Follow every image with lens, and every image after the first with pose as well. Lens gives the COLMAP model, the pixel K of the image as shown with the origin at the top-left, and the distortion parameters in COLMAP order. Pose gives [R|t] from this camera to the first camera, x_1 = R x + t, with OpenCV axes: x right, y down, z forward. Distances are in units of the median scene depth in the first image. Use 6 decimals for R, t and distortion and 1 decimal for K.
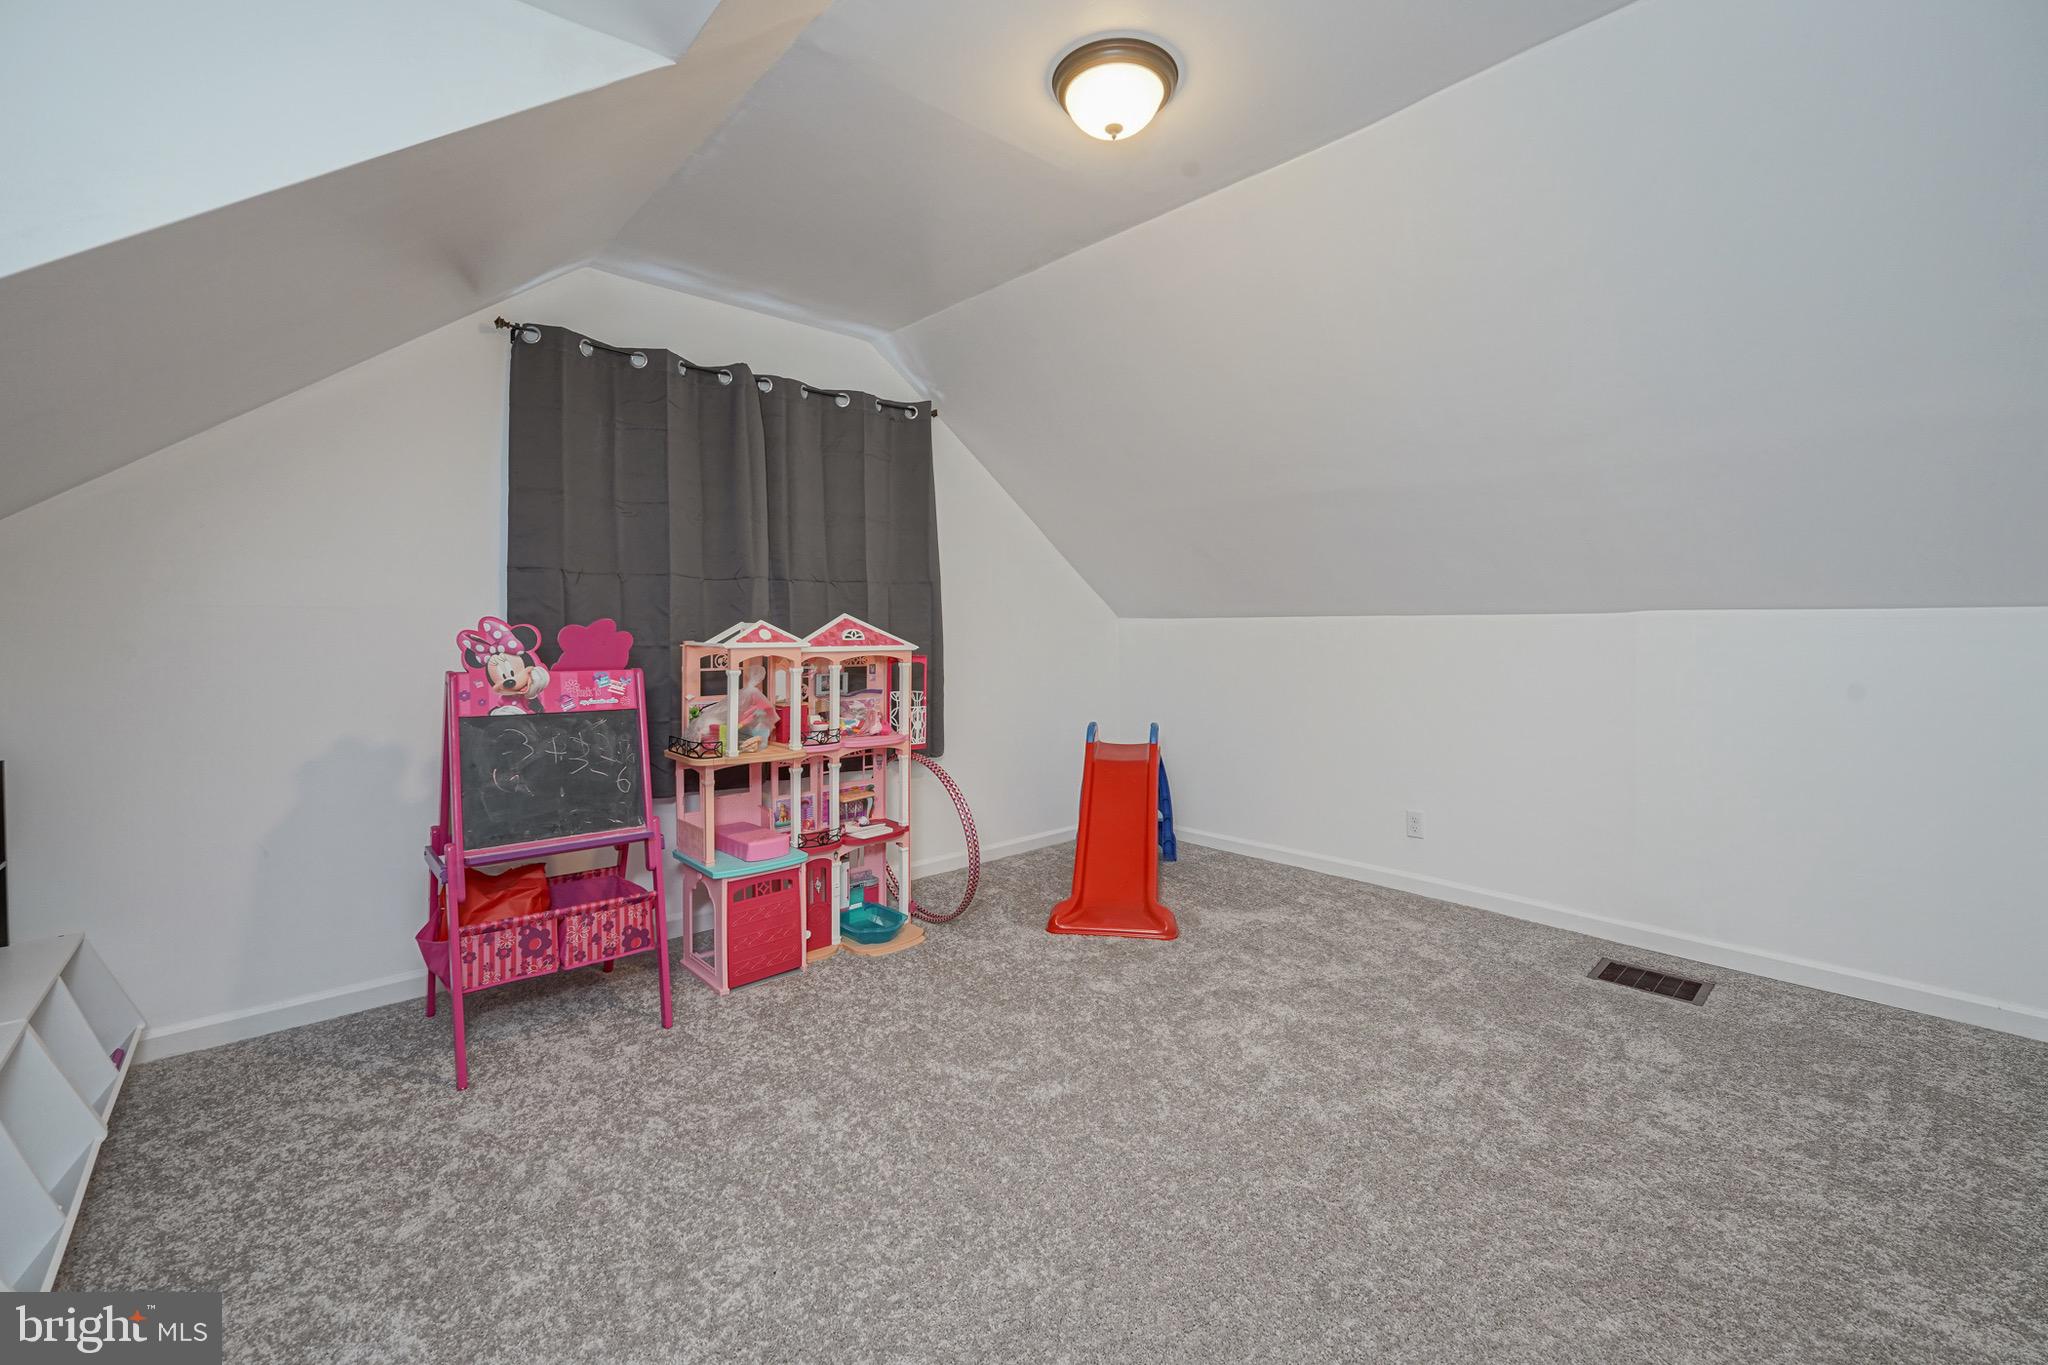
lens RADIAL K [[839.8, 0, 1019.5], [0, 839.8, 639.4], [0, 0, 1]] dist [0.000029, -0.000034]
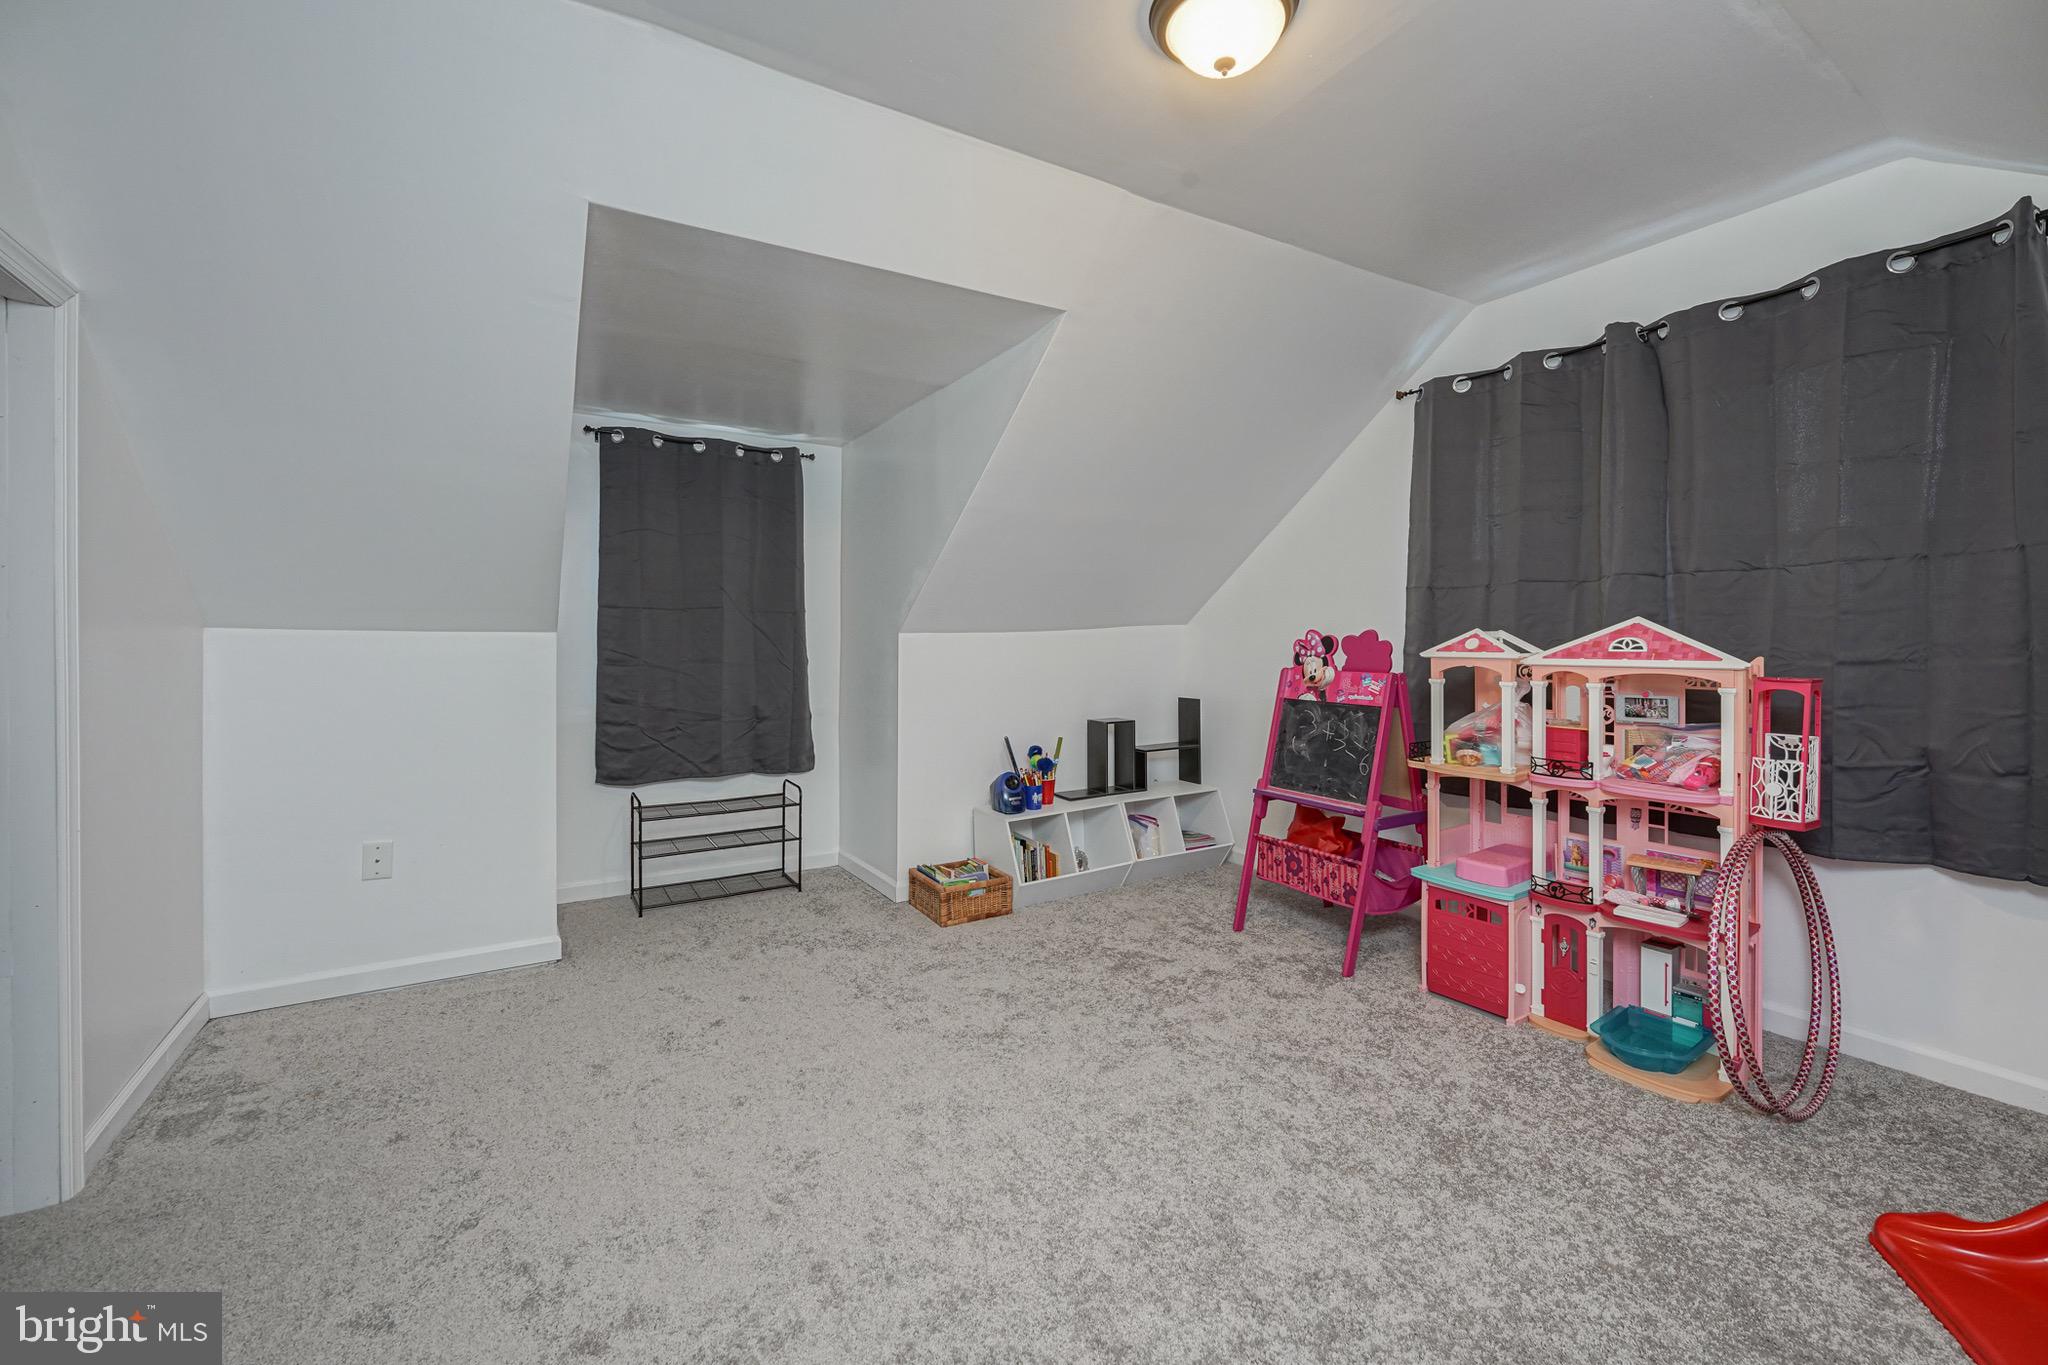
lens RADIAL K [[839.8, 0, 1019.5], [0, 839.8, 639.4], [0, 0, 1]] dist [0.000029, -0.000034]
pose [[-0.189506, 0.002953, -0.981875, 0.689214], [-0.004796, 0.999981, 0.003934, -0.011498], [0.981868, 0.005455, -0.189489, 0.643836]]
